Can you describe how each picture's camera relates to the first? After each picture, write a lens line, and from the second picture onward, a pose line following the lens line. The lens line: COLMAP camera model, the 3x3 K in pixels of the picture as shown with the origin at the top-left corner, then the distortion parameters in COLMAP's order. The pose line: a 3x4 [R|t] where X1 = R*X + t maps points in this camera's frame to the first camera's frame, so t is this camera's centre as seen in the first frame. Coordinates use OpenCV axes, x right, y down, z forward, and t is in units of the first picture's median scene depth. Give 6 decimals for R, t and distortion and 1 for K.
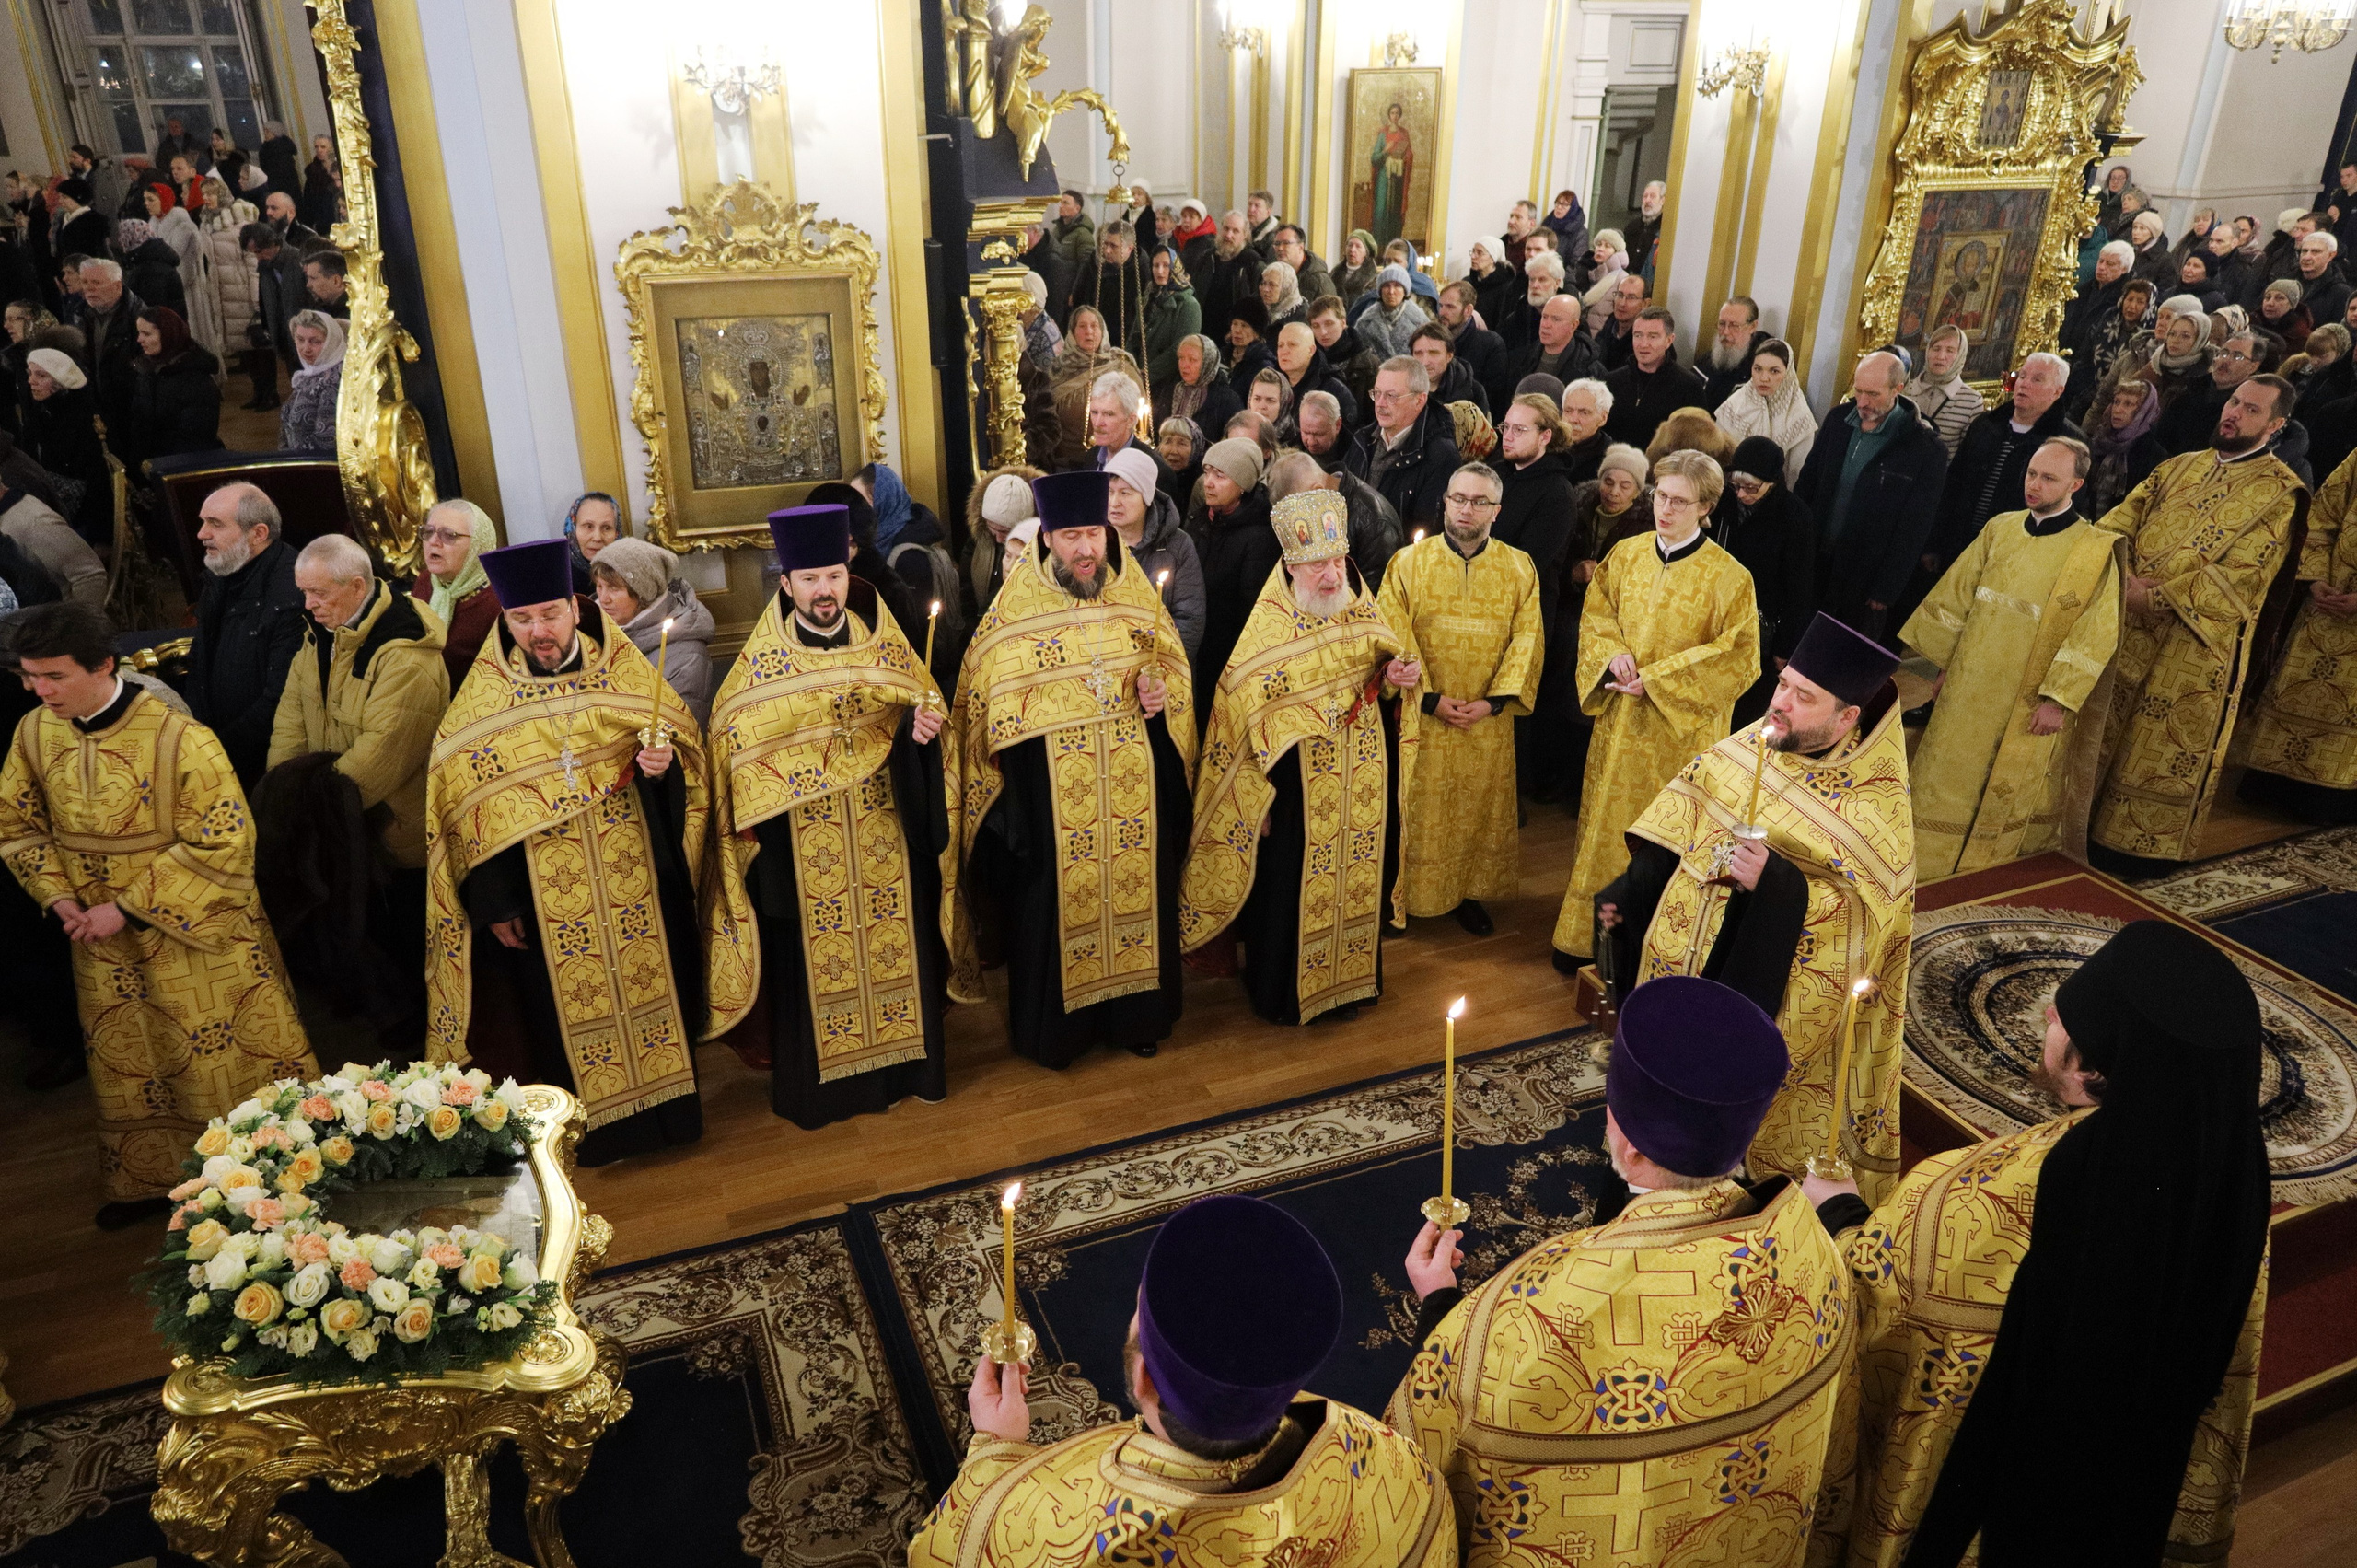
lens RADIAL K [[1601.3, 0, 1183.7], [0, 1601.3, 775.3], [0, 0, 1]] dist [-0.001046, -0.009084]
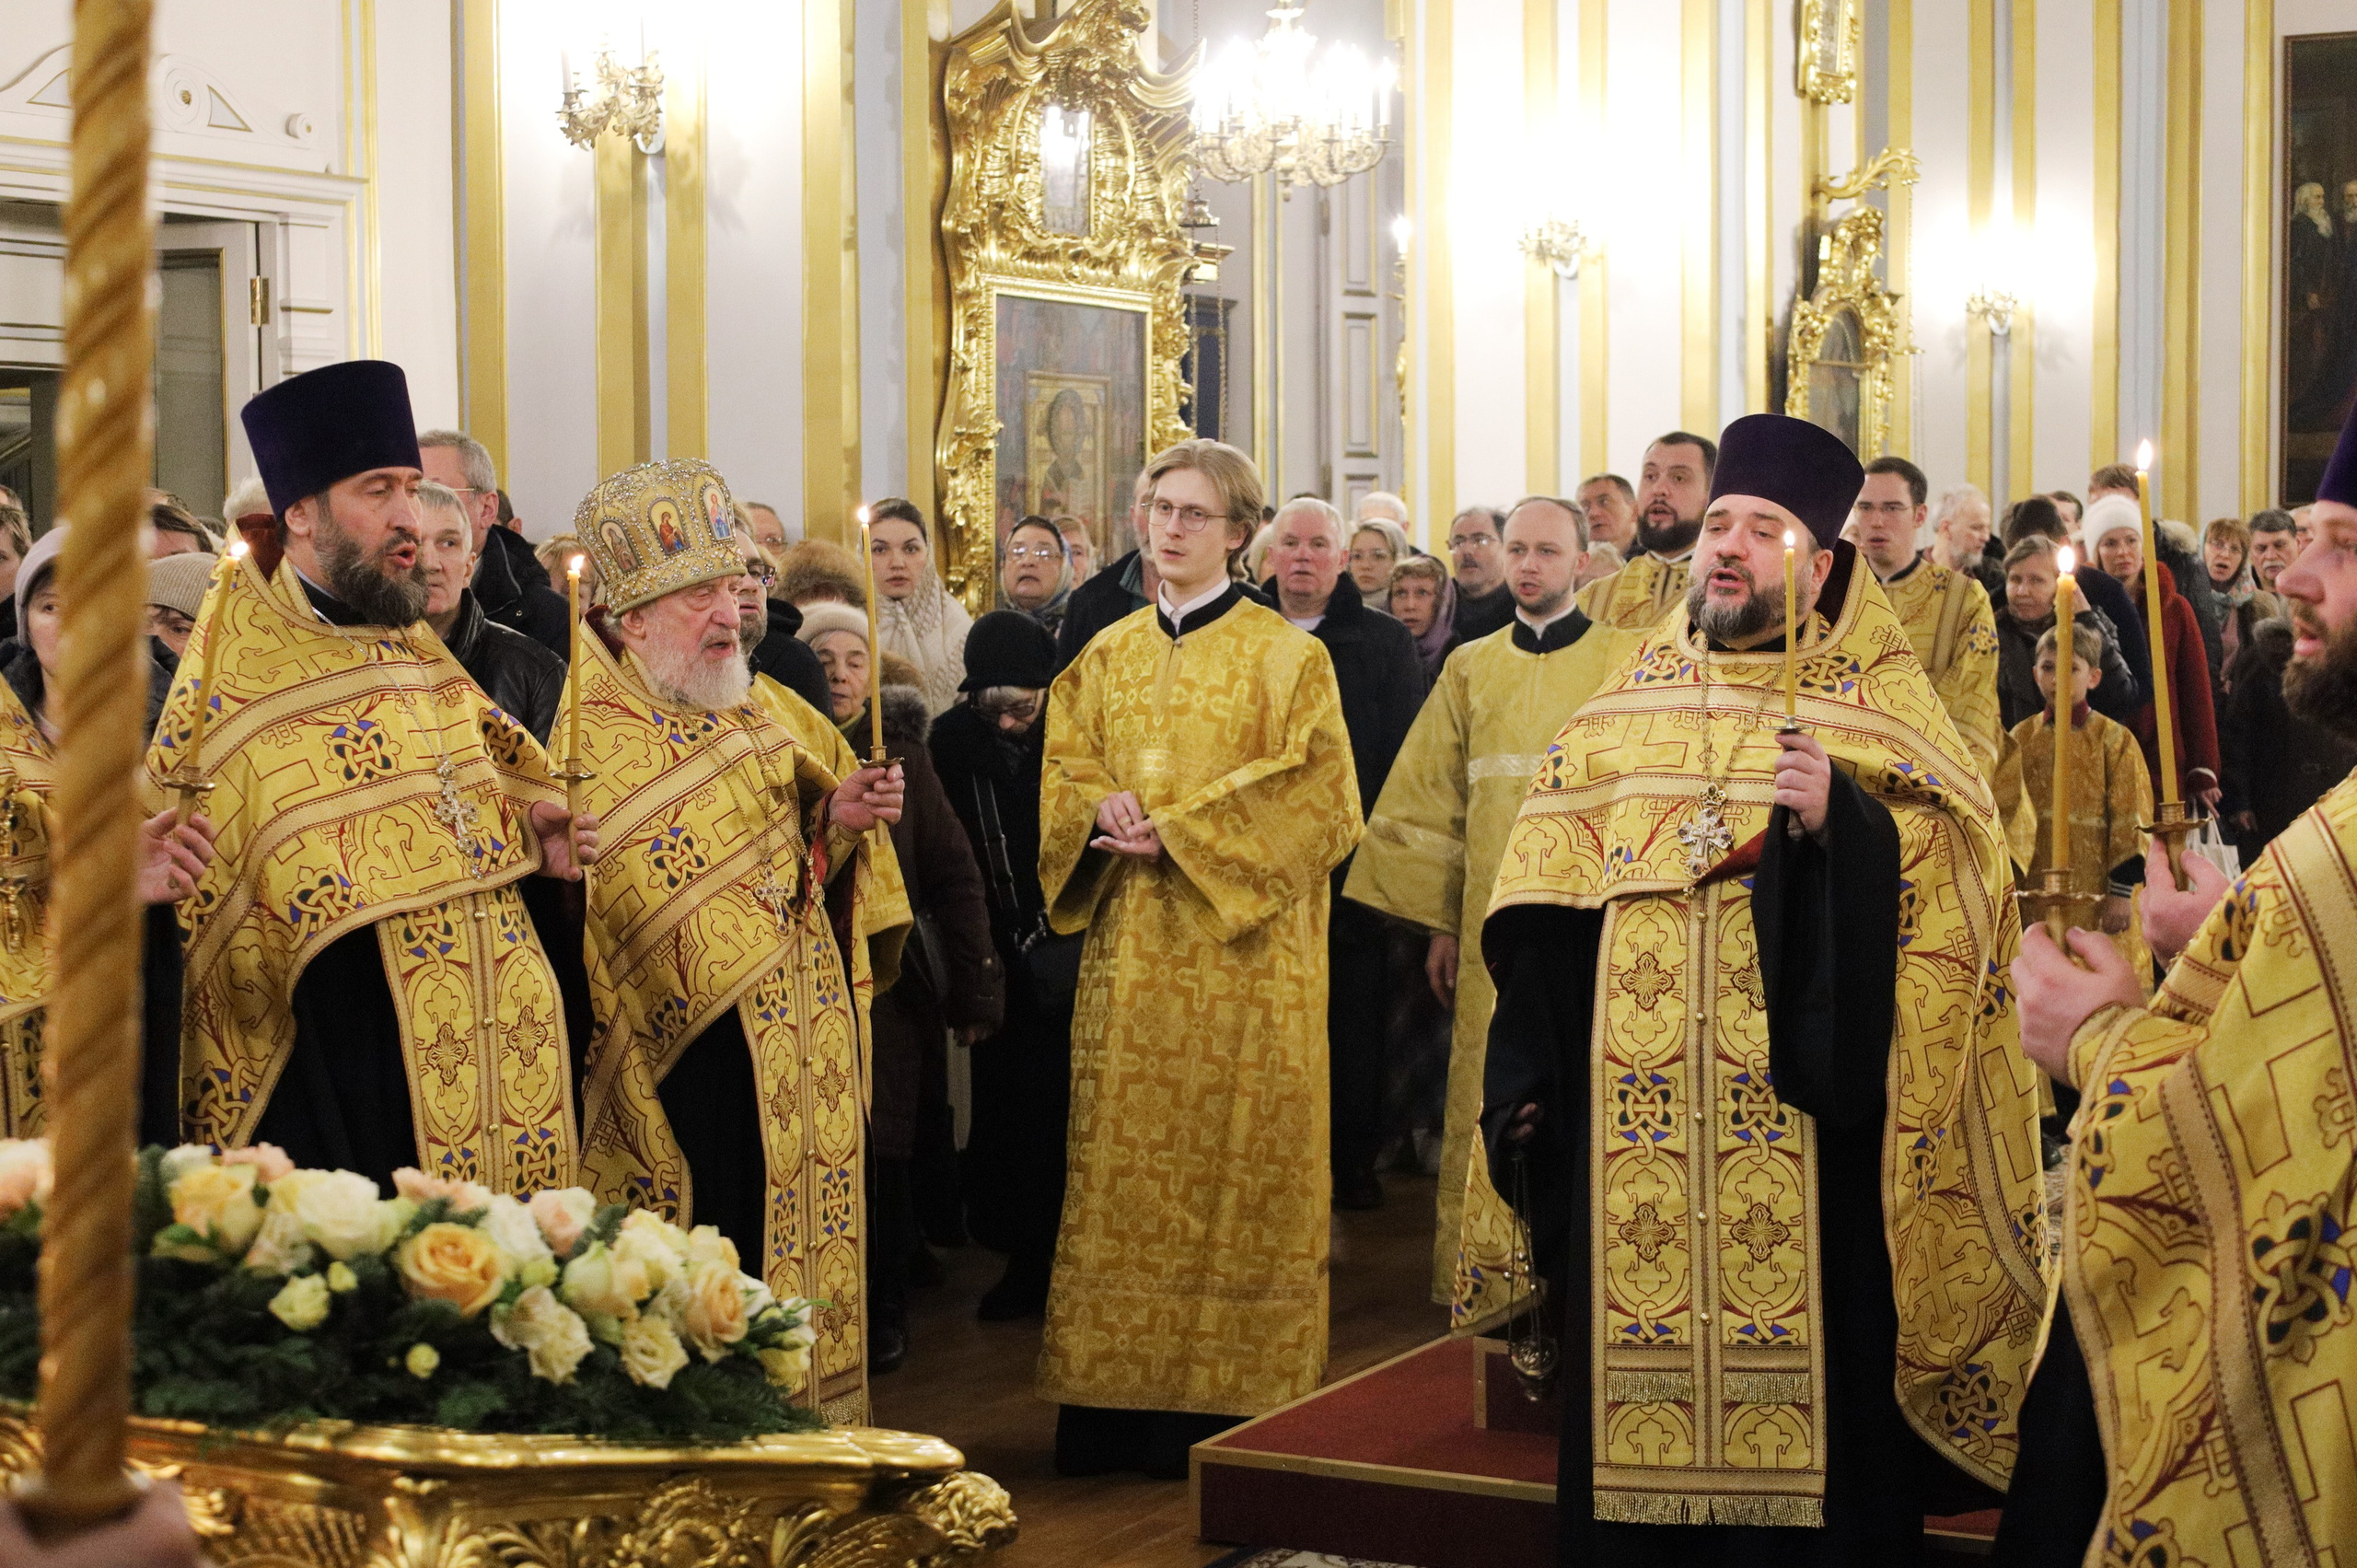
lens RADIAL K [[3949.7, 0, 1217.8], [0, 3949.7, 769.0], [0, 0, 1]] dist [-0.019282, 0.000000]
pose [[0.769145, -0.049392, 0.637163, -0.518003], [0.285001, 0.918886, -0.272805, 0.264842], [-0.572006, 0.391418, 0.720833, 0.040817]]
